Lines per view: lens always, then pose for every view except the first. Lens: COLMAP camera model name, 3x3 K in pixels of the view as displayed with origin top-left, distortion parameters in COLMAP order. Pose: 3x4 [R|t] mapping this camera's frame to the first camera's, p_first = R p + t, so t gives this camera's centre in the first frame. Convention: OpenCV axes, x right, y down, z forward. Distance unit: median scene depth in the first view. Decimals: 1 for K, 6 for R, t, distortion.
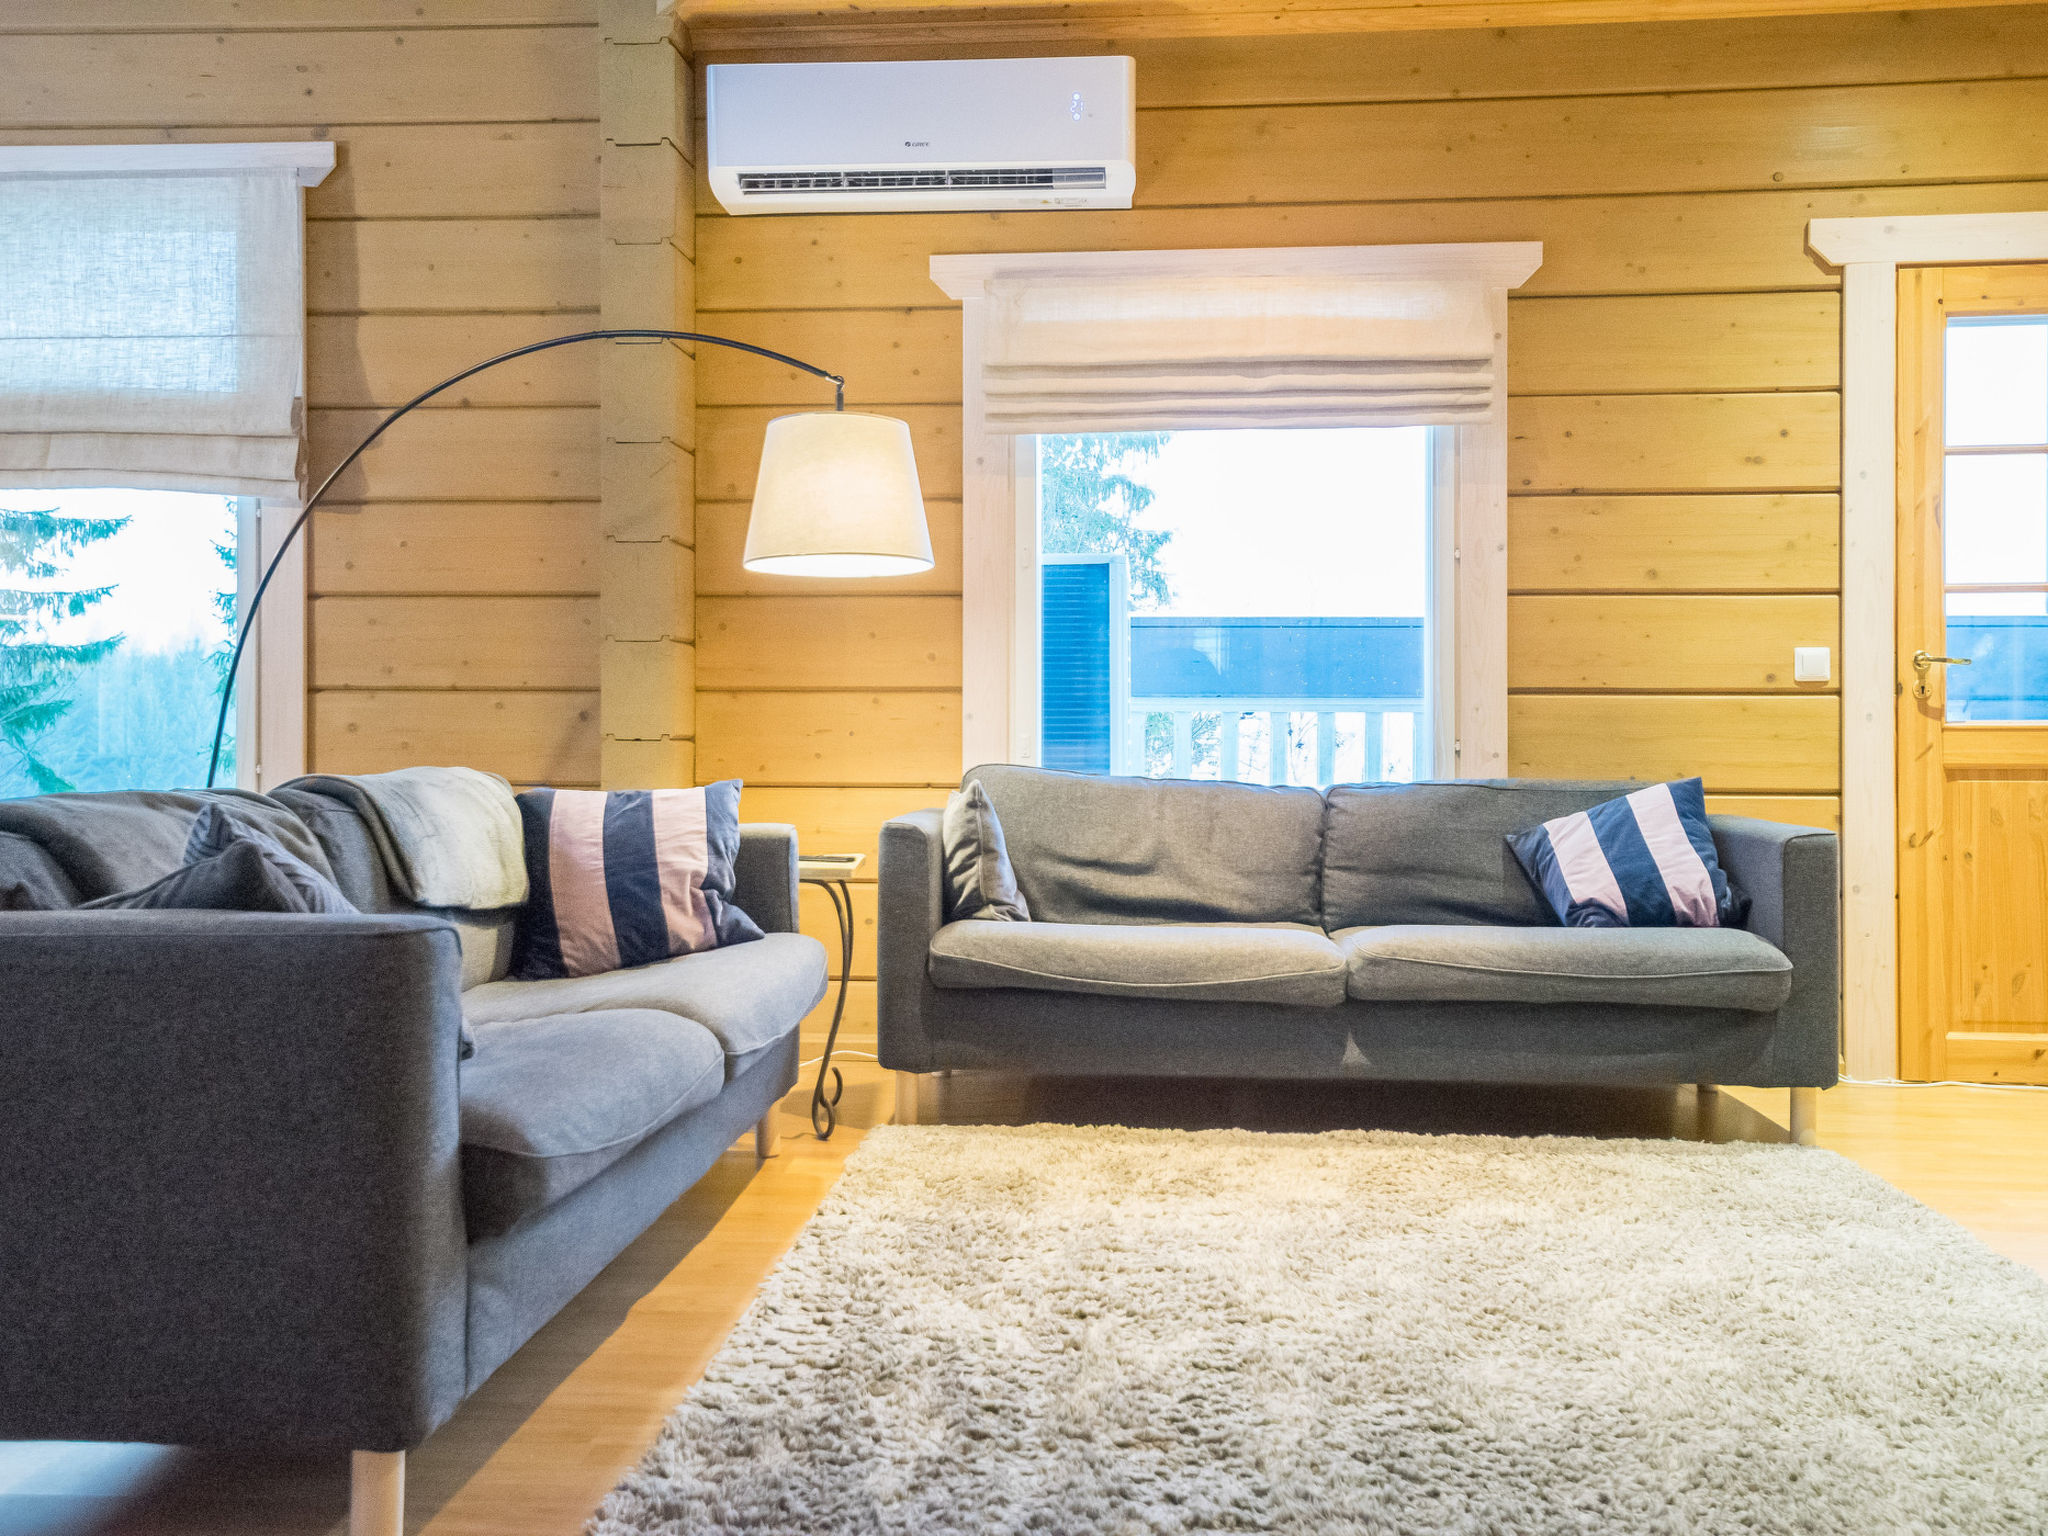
lens RADIAL K [[1823.1, 0, 1024.6], [0, 1823.1, 758.3], [0, 0, 1]] dist [0.032568, 0.005002]
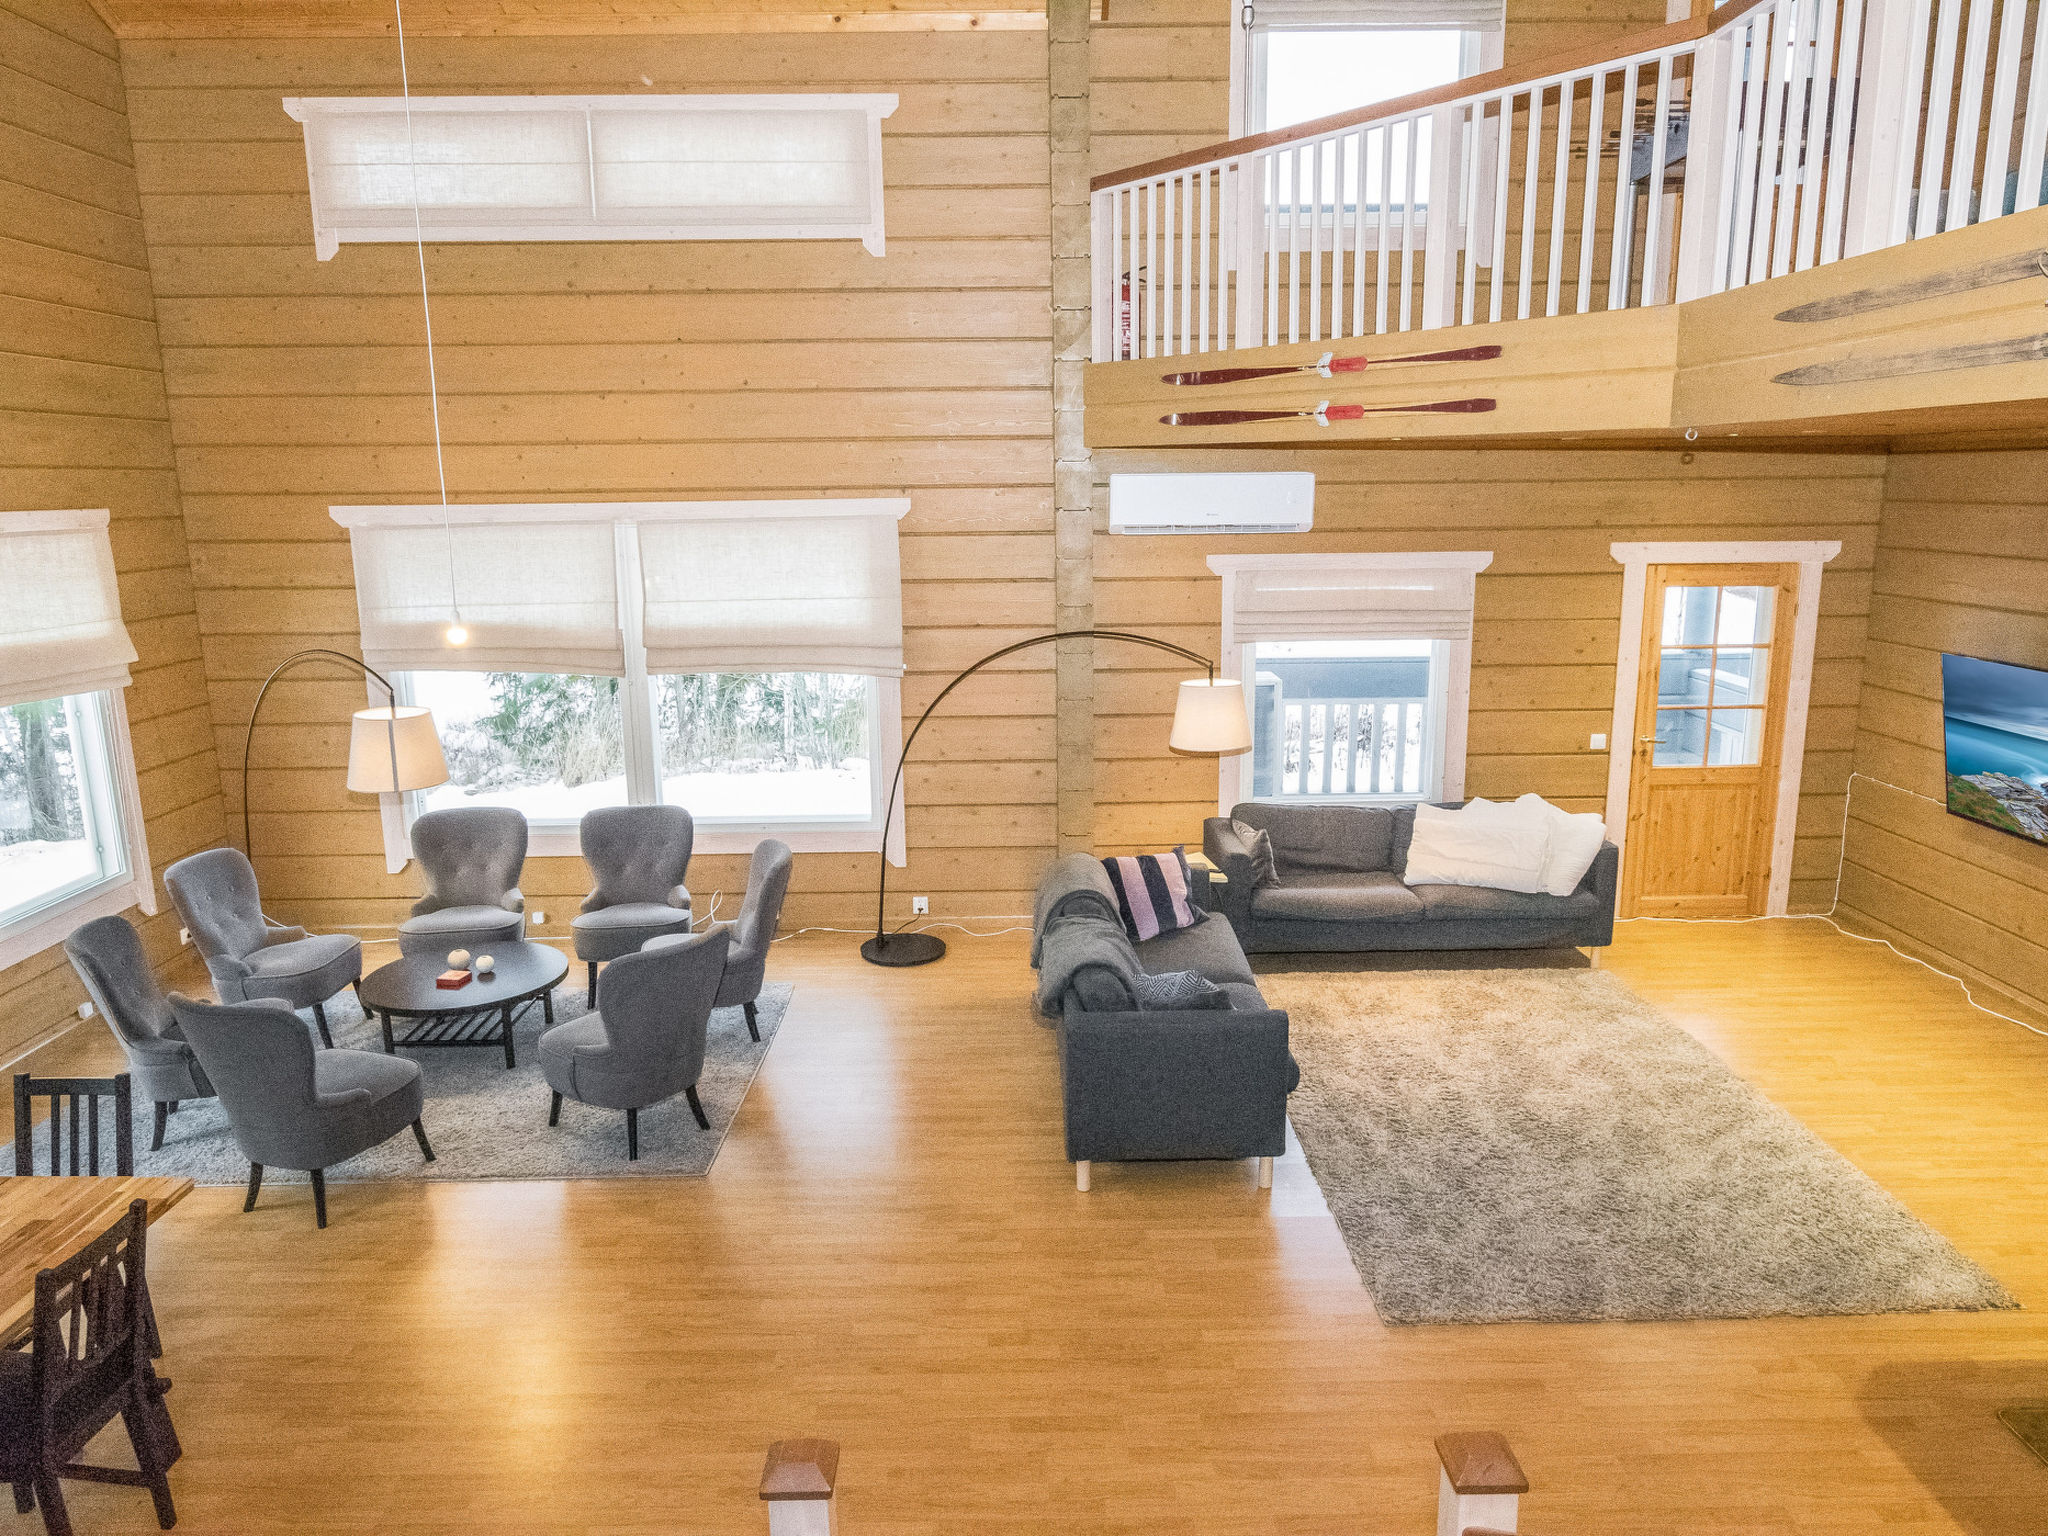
lens RADIAL K [[1351.0, 0, 1017.3], [0, 1351.0, 768.1], [0, 0, 1]] dist [-0.008901, 0.002130]
pose [[0.995081, -0.033427, 0.093251, -0.427608], [0.014060, 0.979477, 0.201067, -0.356913], [-0.098058, -0.198767, 0.975129, -0.539592]]
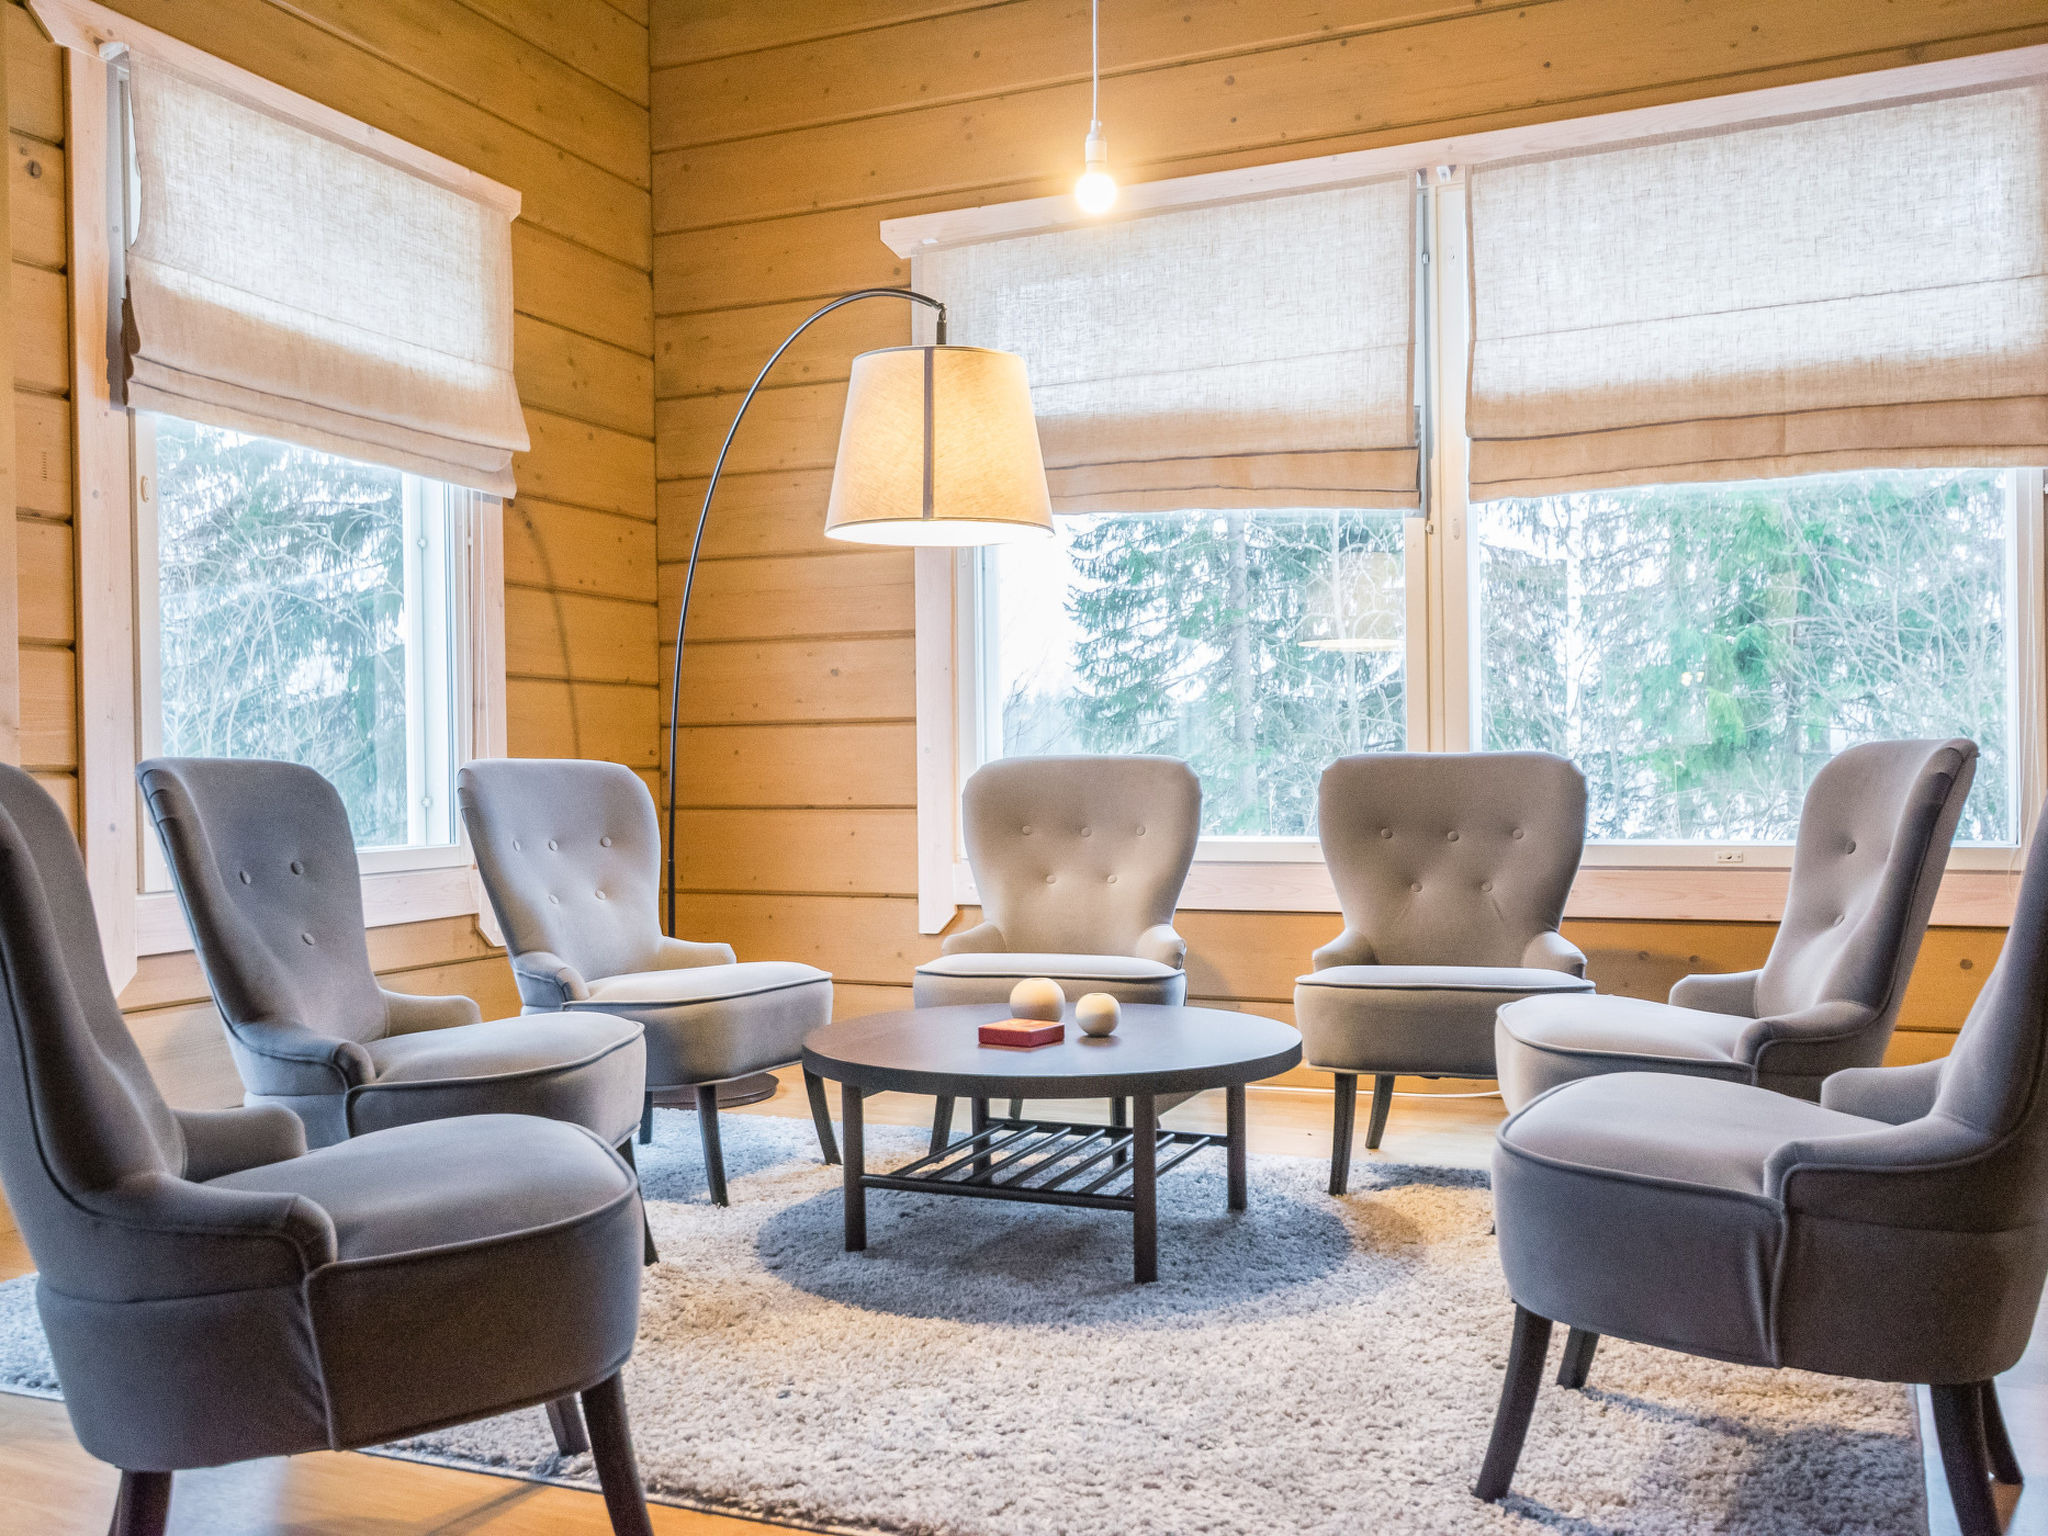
lens RADIAL K [[1782.7, 0, 1019.7], [0, 1782.7, 772.4], [0, 0, 1]] dist [-0.008622, 0.036733]
pose [[0.948822, -0.016471, -0.315381, -0.637091], [0.013319, 0.999838, -0.012148, -0.001211], [0.315530, 0.007326, 0.948887, 0.090738]]
